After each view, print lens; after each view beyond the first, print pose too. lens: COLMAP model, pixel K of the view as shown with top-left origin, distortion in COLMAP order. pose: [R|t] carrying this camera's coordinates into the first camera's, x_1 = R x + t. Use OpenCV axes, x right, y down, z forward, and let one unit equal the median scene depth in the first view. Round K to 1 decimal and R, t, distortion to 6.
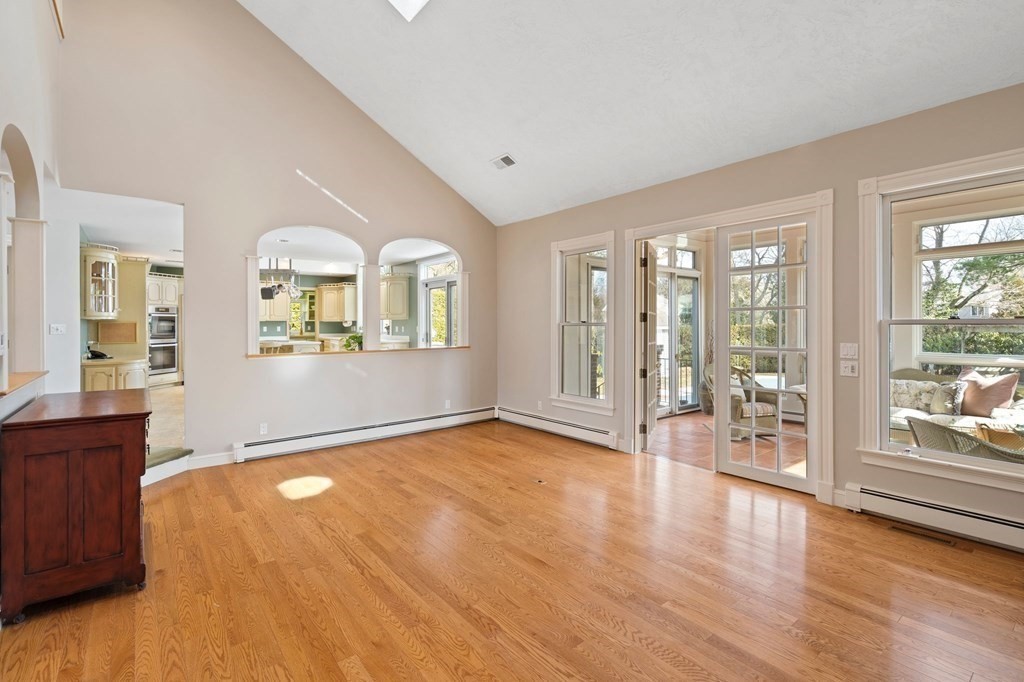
lens RADIAL K [[478.6, 0, 519.3], [0, 478.6, 323.0], [0, 0, 1]] dist [-0.011098, 0.002913]
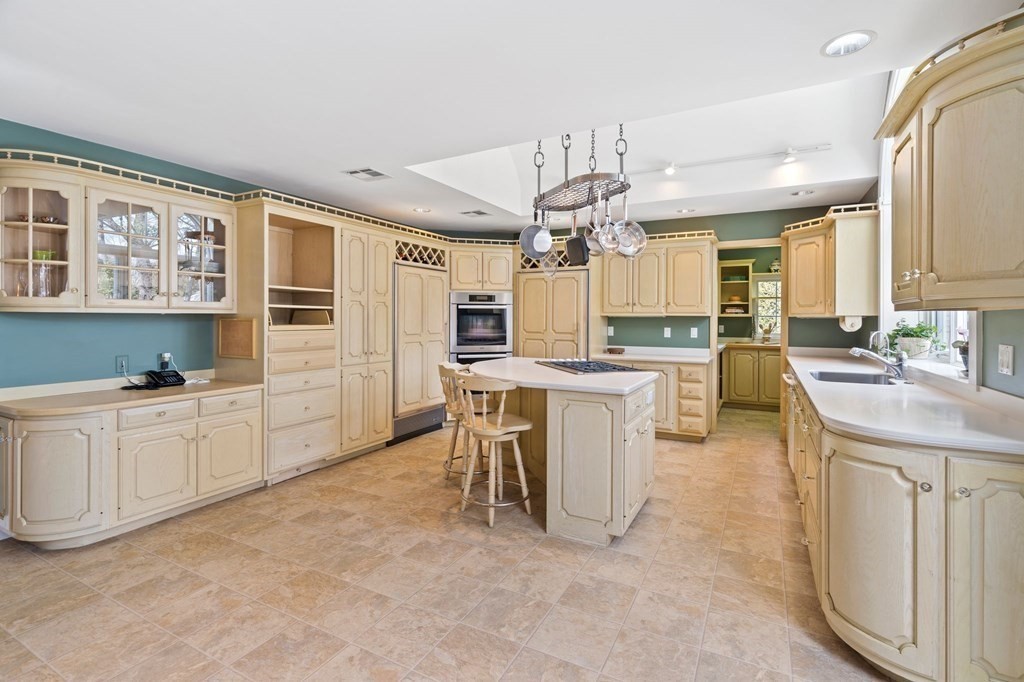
lens RADIAL K [[478.6, 0, 497.1], [0, 478.6, 320.9], [0, 0, 1]] dist [-0.011098, 0.002913]
pose [[0.384034, 0.007764, -0.923286, -0.110486], [-0.005195, 0.999967, 0.006248, -0.001564], [0.923304, 0.002398, 0.384062, 0.511228]]
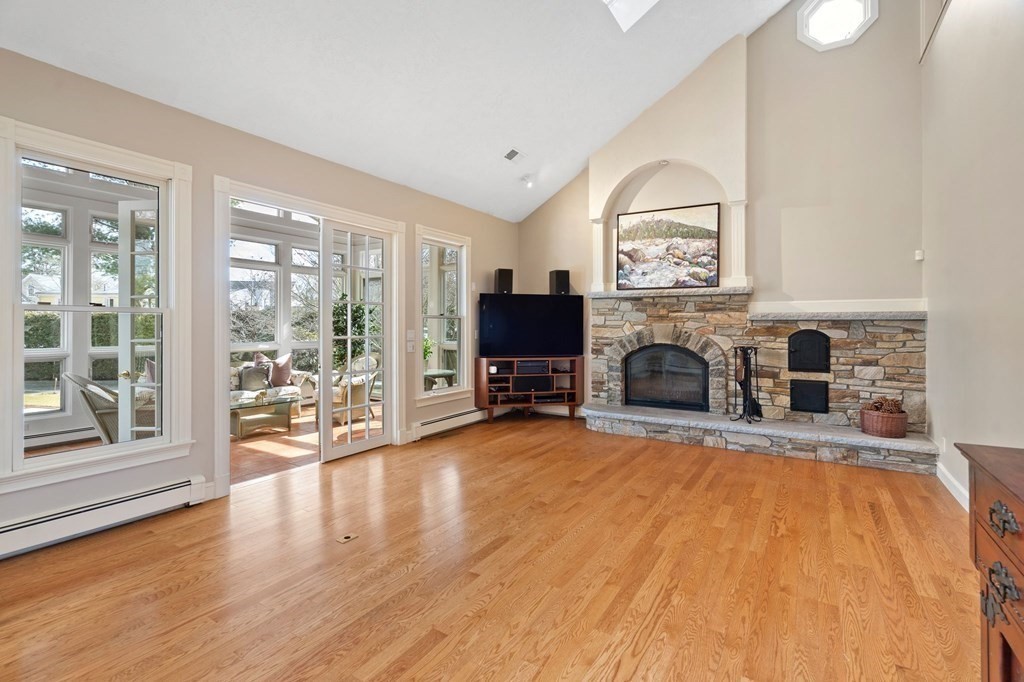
lens RADIAL K [[478.6, 0, 503.0], [0, 478.6, 319.8], [0, 0, 1]] dist [-0.011098, 0.002913]
pose [[-0.320874, 0.017313, 0.946964, -2.968077], [-0.002940, 0.999810, -0.019275, 0.140989], [-0.947117, -0.008969, -0.320762, 4.415113]]
